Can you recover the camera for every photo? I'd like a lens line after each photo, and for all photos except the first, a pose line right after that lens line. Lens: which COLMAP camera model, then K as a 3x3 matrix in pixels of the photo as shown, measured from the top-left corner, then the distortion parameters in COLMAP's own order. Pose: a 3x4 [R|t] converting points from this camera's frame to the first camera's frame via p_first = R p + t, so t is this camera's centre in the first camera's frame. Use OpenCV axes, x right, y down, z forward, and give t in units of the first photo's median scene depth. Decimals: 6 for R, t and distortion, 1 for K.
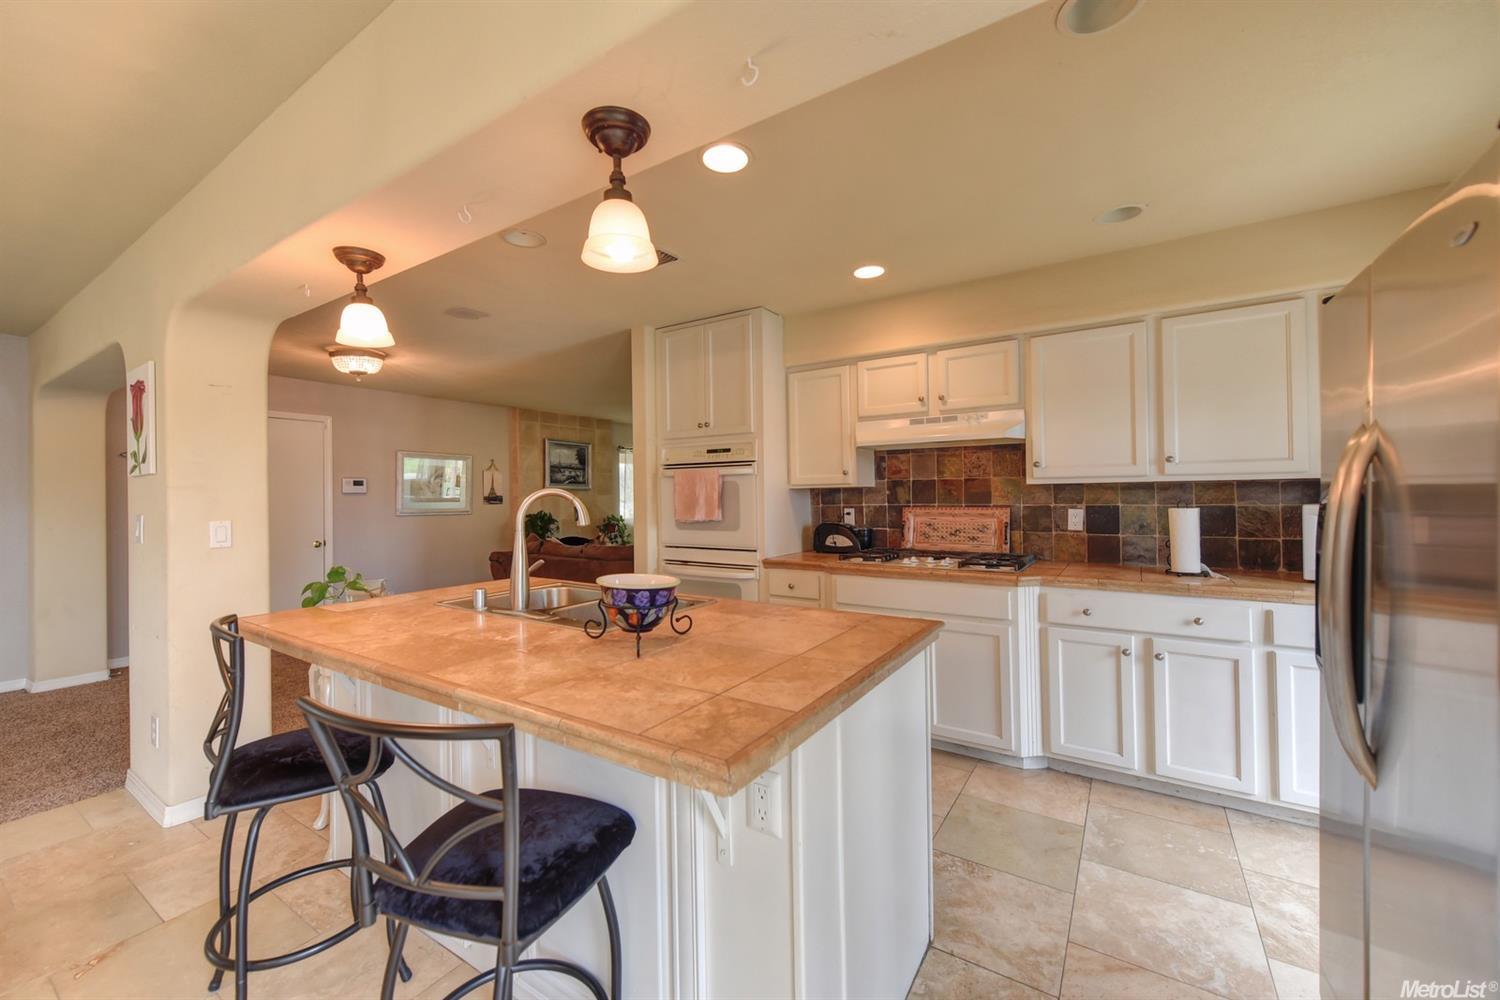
lens RADIAL K [[591.8, 0, 754.2], [0, 591.8, 491.6], [0, 0, 1]] dist [0.005259, -0.001514]
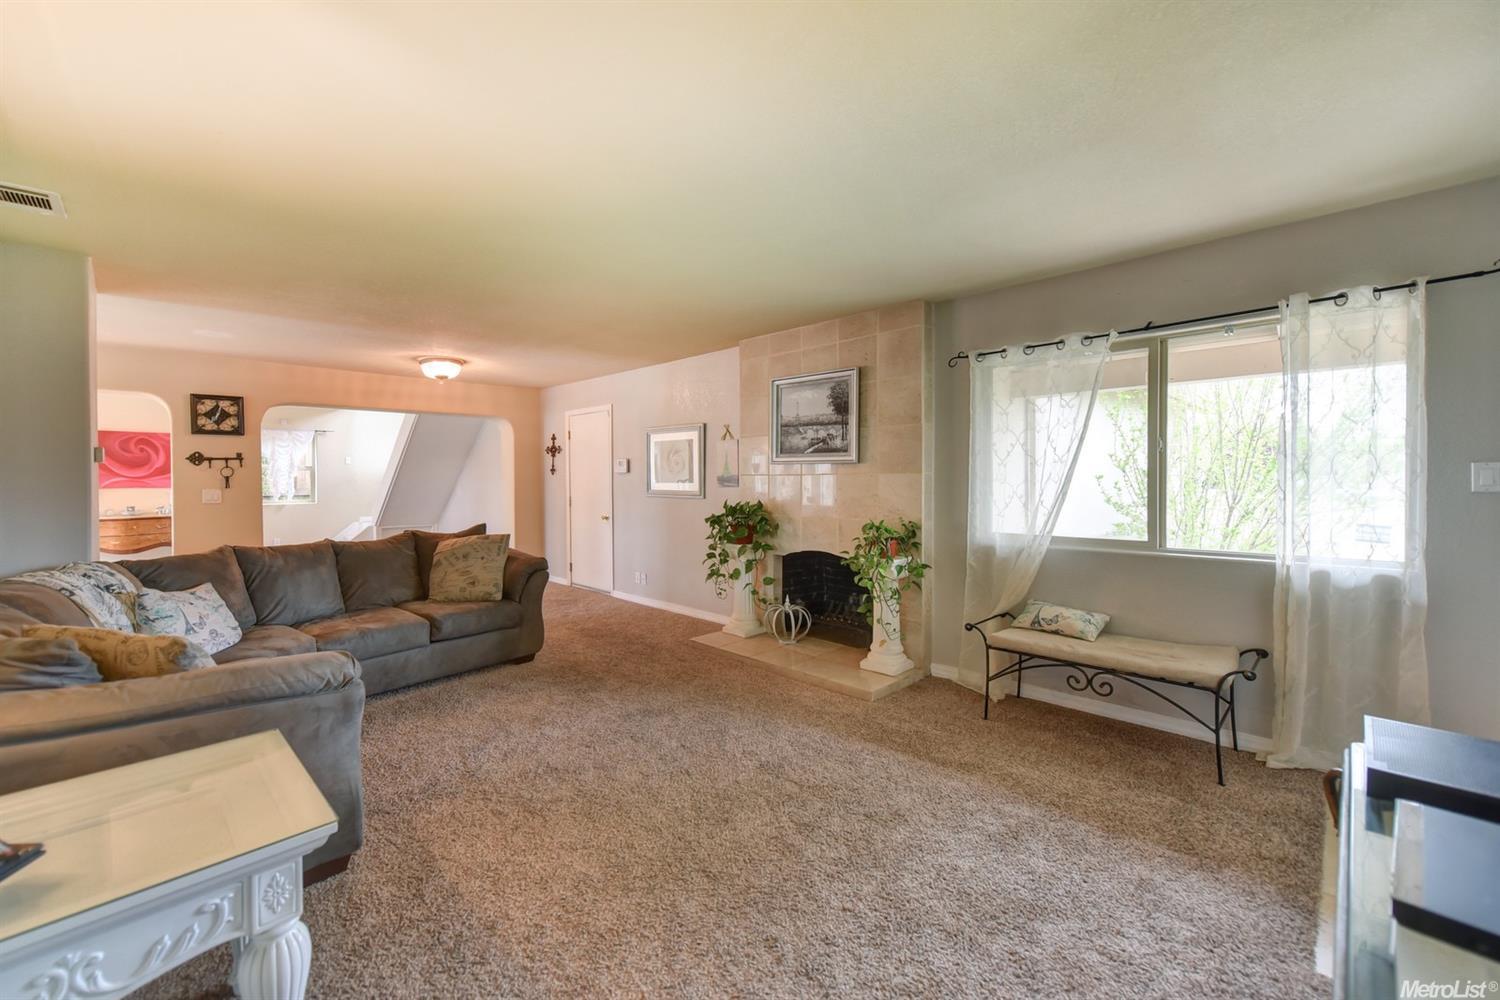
lens RADIAL K [[591.8, 0, 722.4], [0, 591.8, 482.5], [0, 0, 1]] dist [0.005259, -0.001514]
pose [[-0.211067, 0.014807, -0.977359, 0.562408], [0.012147, 0.999848, 0.012524, 0.013550], [0.977396, -0.009228, -0.211215, 2.528538]]
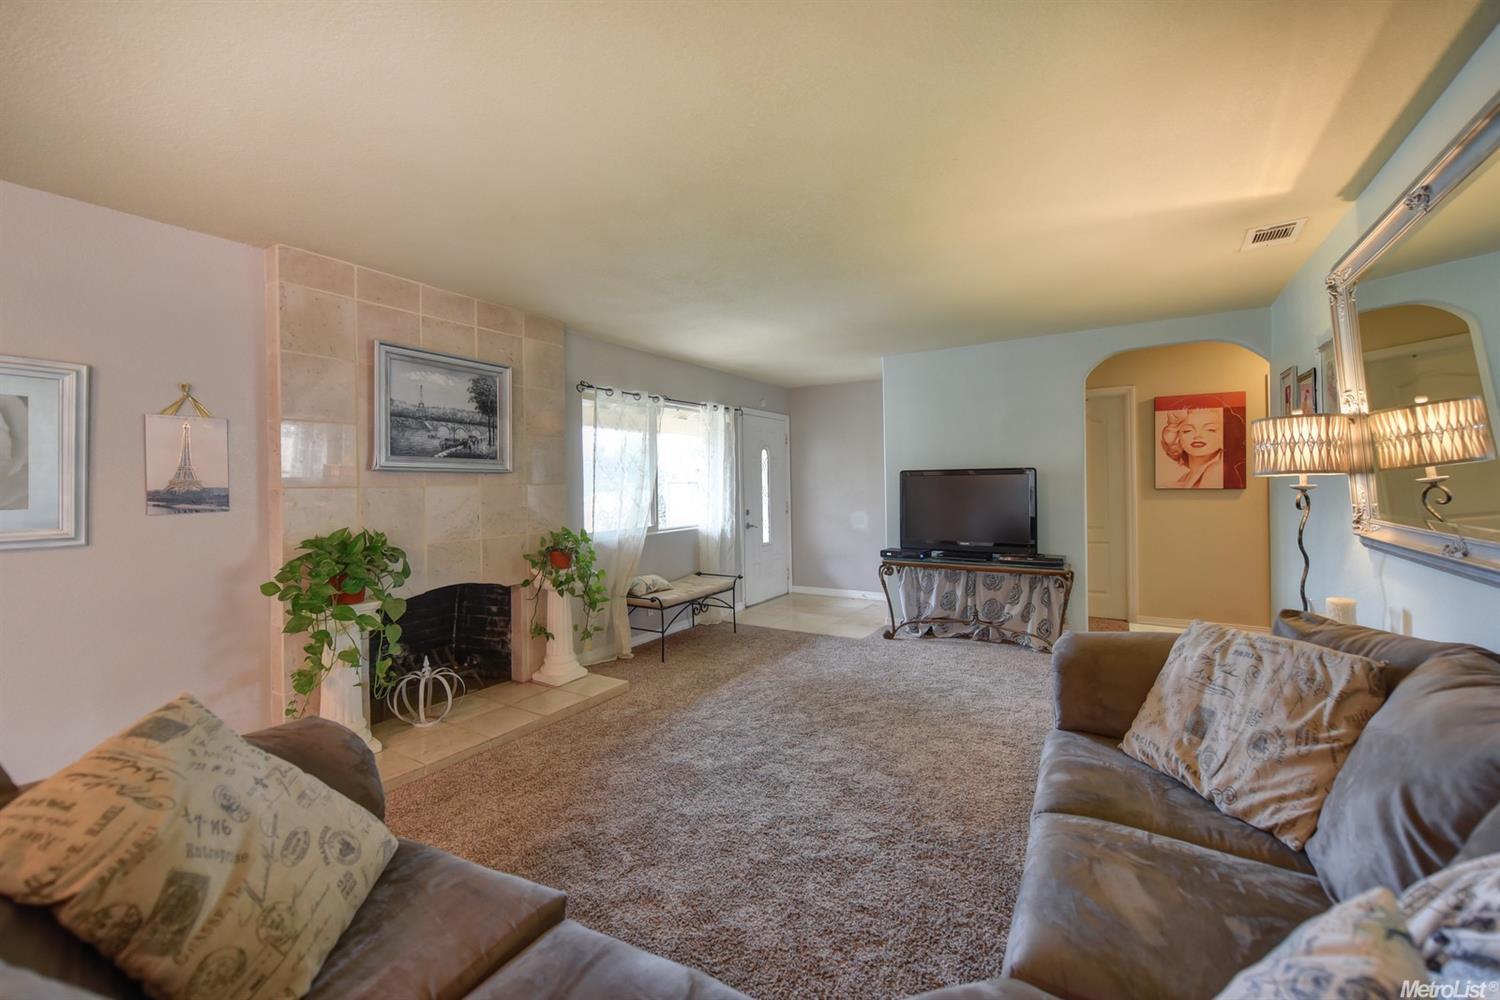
lens RADIAL K [[591.8, 0, 767.8], [0, 591.8, 486.5], [0, 0, 1]] dist [0.005259, -0.001514]
pose [[0.999438, -0.003970, 0.033273, -0.257368], [0.003594, 0.999929, 0.011363, 0.006332], [-0.033316, -0.011237, 0.999382, 1.420388]]
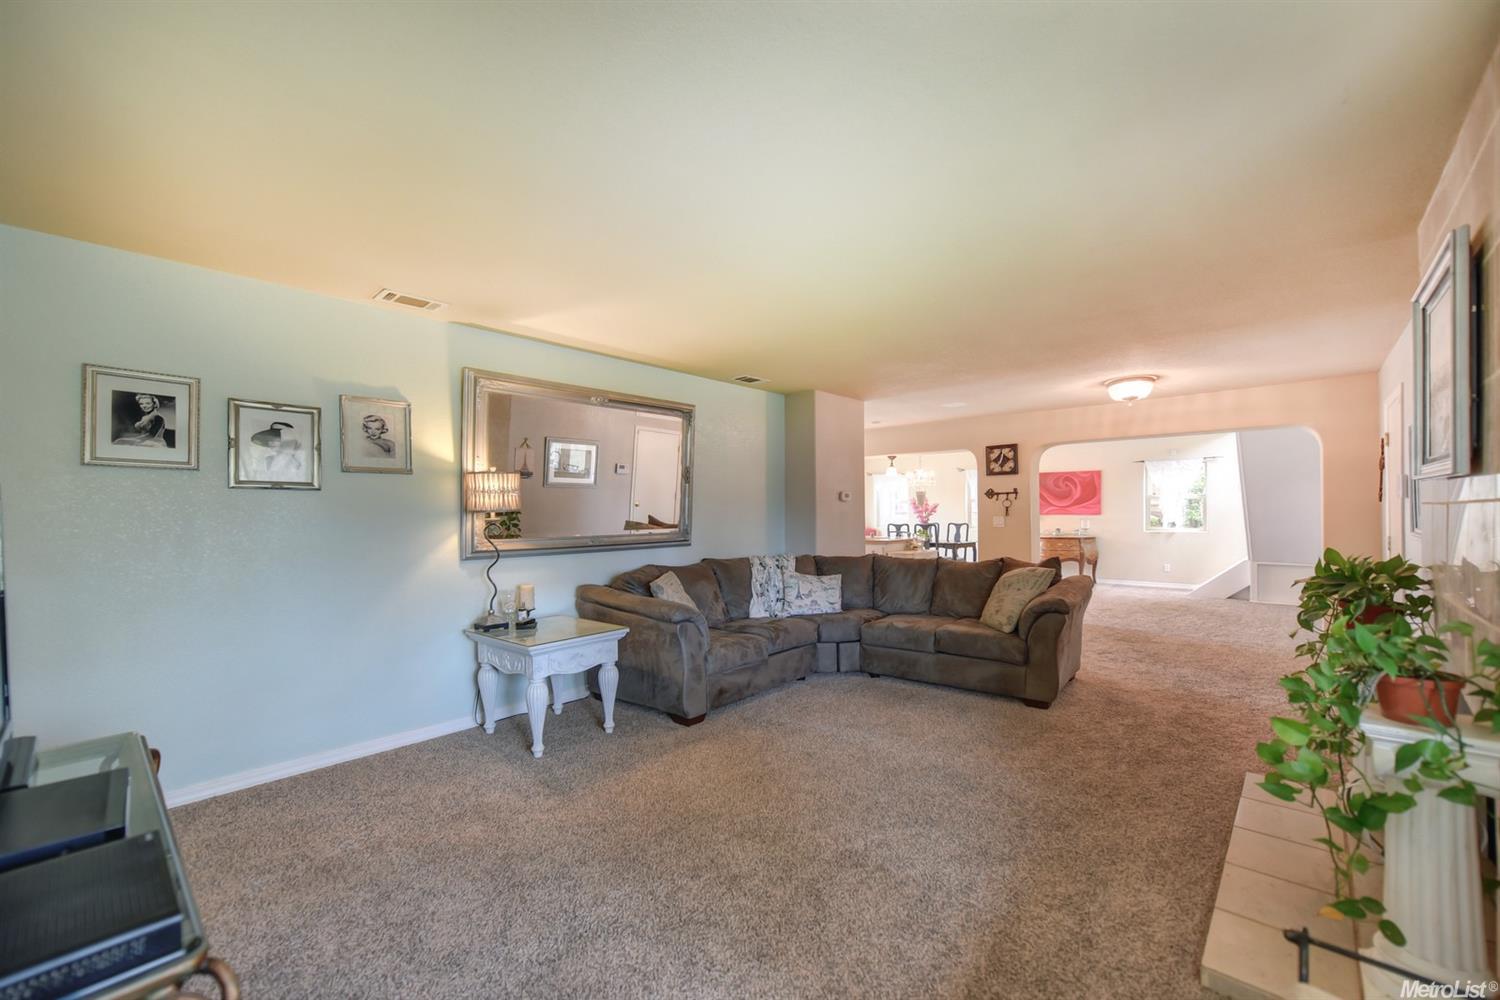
lens RADIAL K [[591.8, 0, 764.0], [0, 591.8, 511.4], [0, 0, 1]] dist [0.005259, -0.001514]
pose [[-0.987111, 0.021245, 0.158623, -0.219865], [0.019782, 0.999746, -0.010797, 0.023201], [-0.158812, -0.007520, -0.987280, 3.074419]]
